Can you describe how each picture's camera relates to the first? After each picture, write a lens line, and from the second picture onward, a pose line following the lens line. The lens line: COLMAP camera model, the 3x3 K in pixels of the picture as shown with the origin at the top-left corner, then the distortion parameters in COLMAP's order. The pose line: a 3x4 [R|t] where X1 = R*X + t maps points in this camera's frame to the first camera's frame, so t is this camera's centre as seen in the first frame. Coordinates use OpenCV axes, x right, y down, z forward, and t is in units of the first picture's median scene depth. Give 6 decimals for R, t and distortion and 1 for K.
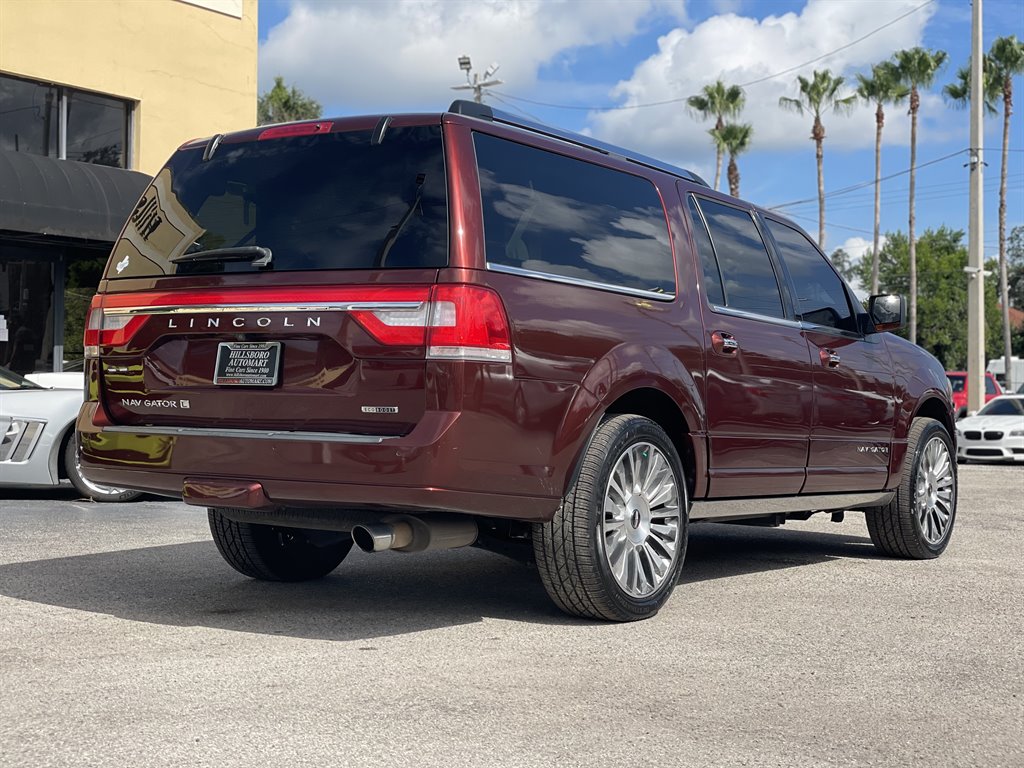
lens RADIAL K [[1518.6, 0, 507.1], [0, 1518.6, 373.8], [0, 0, 1]] dist [0.094498, 0.000000]
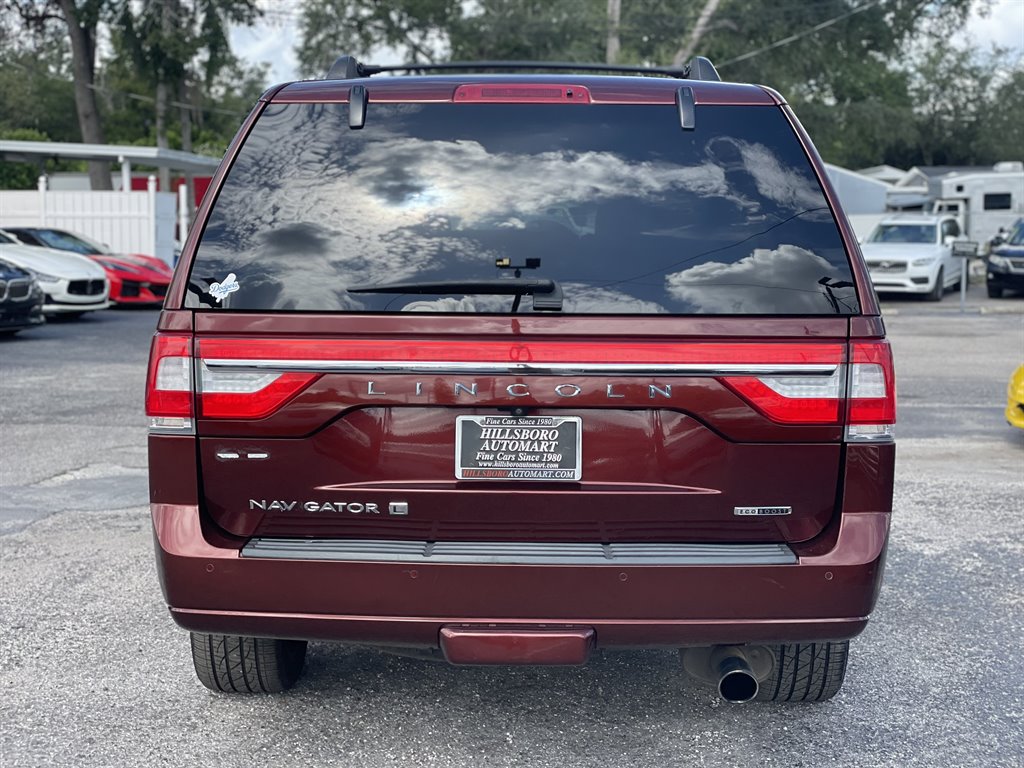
lens RADIAL K [[1518.6, 0, 490.6], [0, 1518.6, 356.7], [0, 0, 1]] dist [0.094498, 0.000000]
pose [[0.835875, -0.053774, 0.546279, -0.532687], [0.000311, 0.995236, 0.097492, -0.109742], [-0.548919, -0.081321, 0.831910, 0.429604]]
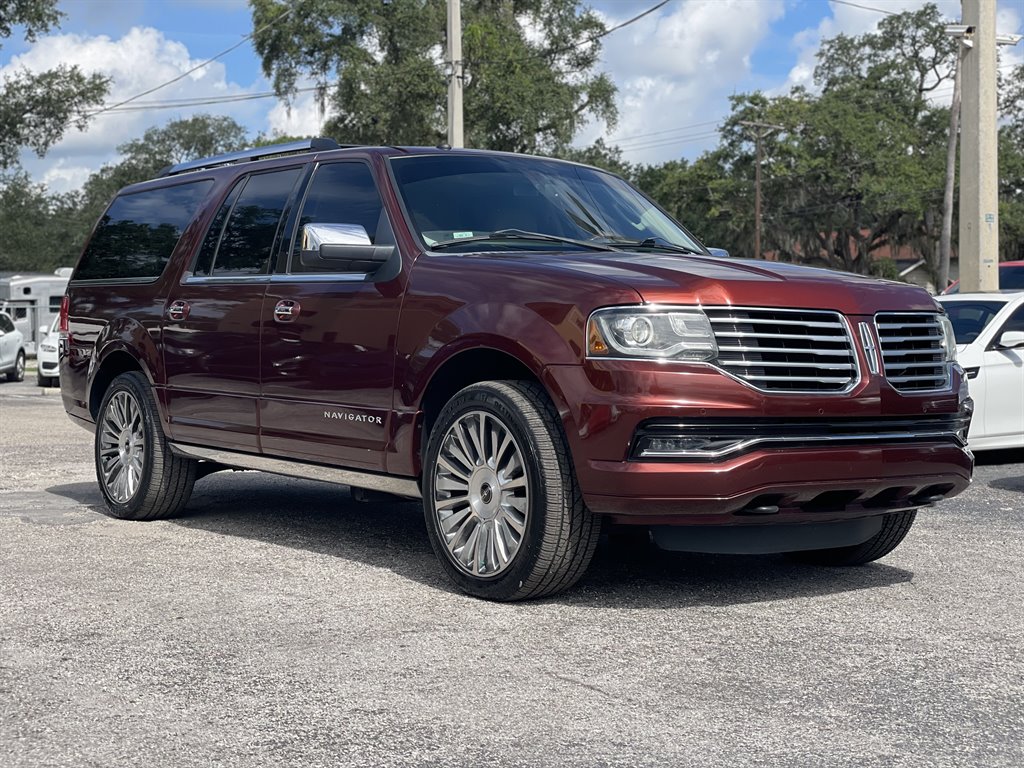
lens RADIAL K [[1518.6, 0, 490.7], [0, 1518.6, 365.2], [0, 0, 1]] dist [0.094498, 0.000000]
pose [[0.323944, -0.025667, 0.945728, -1.418588], [-0.005540, 0.999563, 0.029026, -0.021686], [-0.946060, -0.014642, 0.323661, 0.931981]]
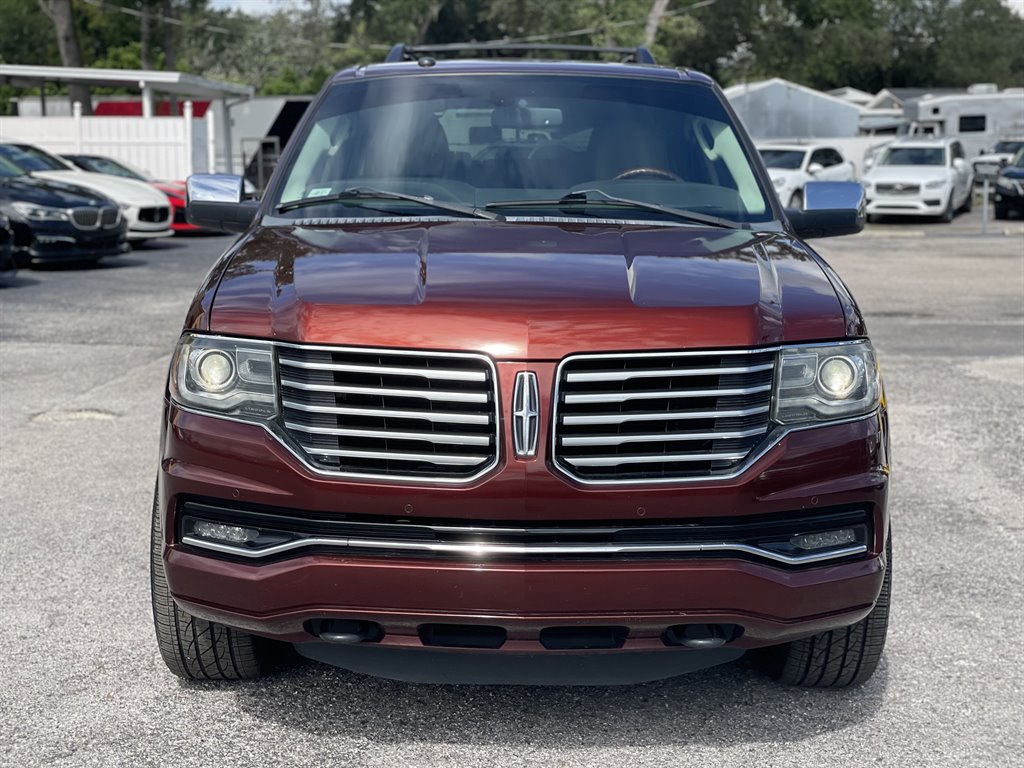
lens RADIAL K [[1518.6, 0, 496.6], [0, 1518.6, 365.5], [0, 0, 1]] dist [0.094498, 0.000000]
pose [[0.813071, -0.091562, 0.574919, -0.817136], [0.003589, 0.988324, 0.152326, -0.117386], [-0.582153, -0.121789, 0.803906, 0.539861]]
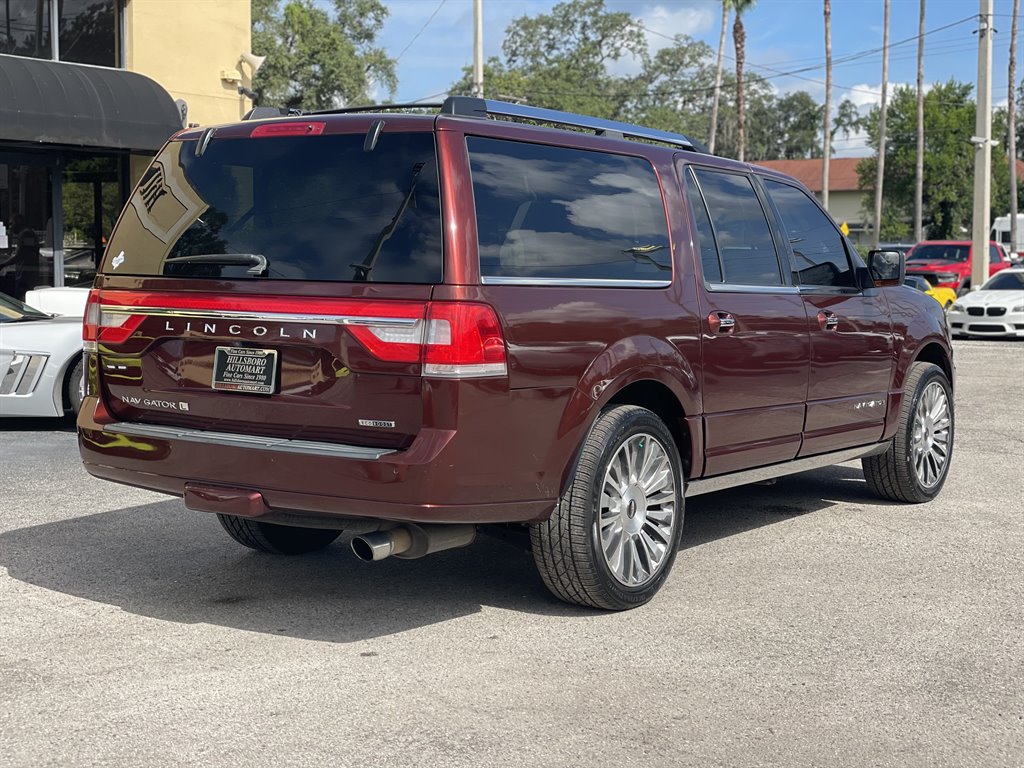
lens RADIAL K [[1518.6, 0, 501.6], [0, 1518.6, 362.2], [0, 0, 1]] dist [0.094498, 0.000000]
pose [[0.999938, -0.008820, -0.006804, 0.005793], [0.009417, 0.995592, 0.093314, -0.100479], [0.005951, -0.093373, 0.995613, -0.000008]]
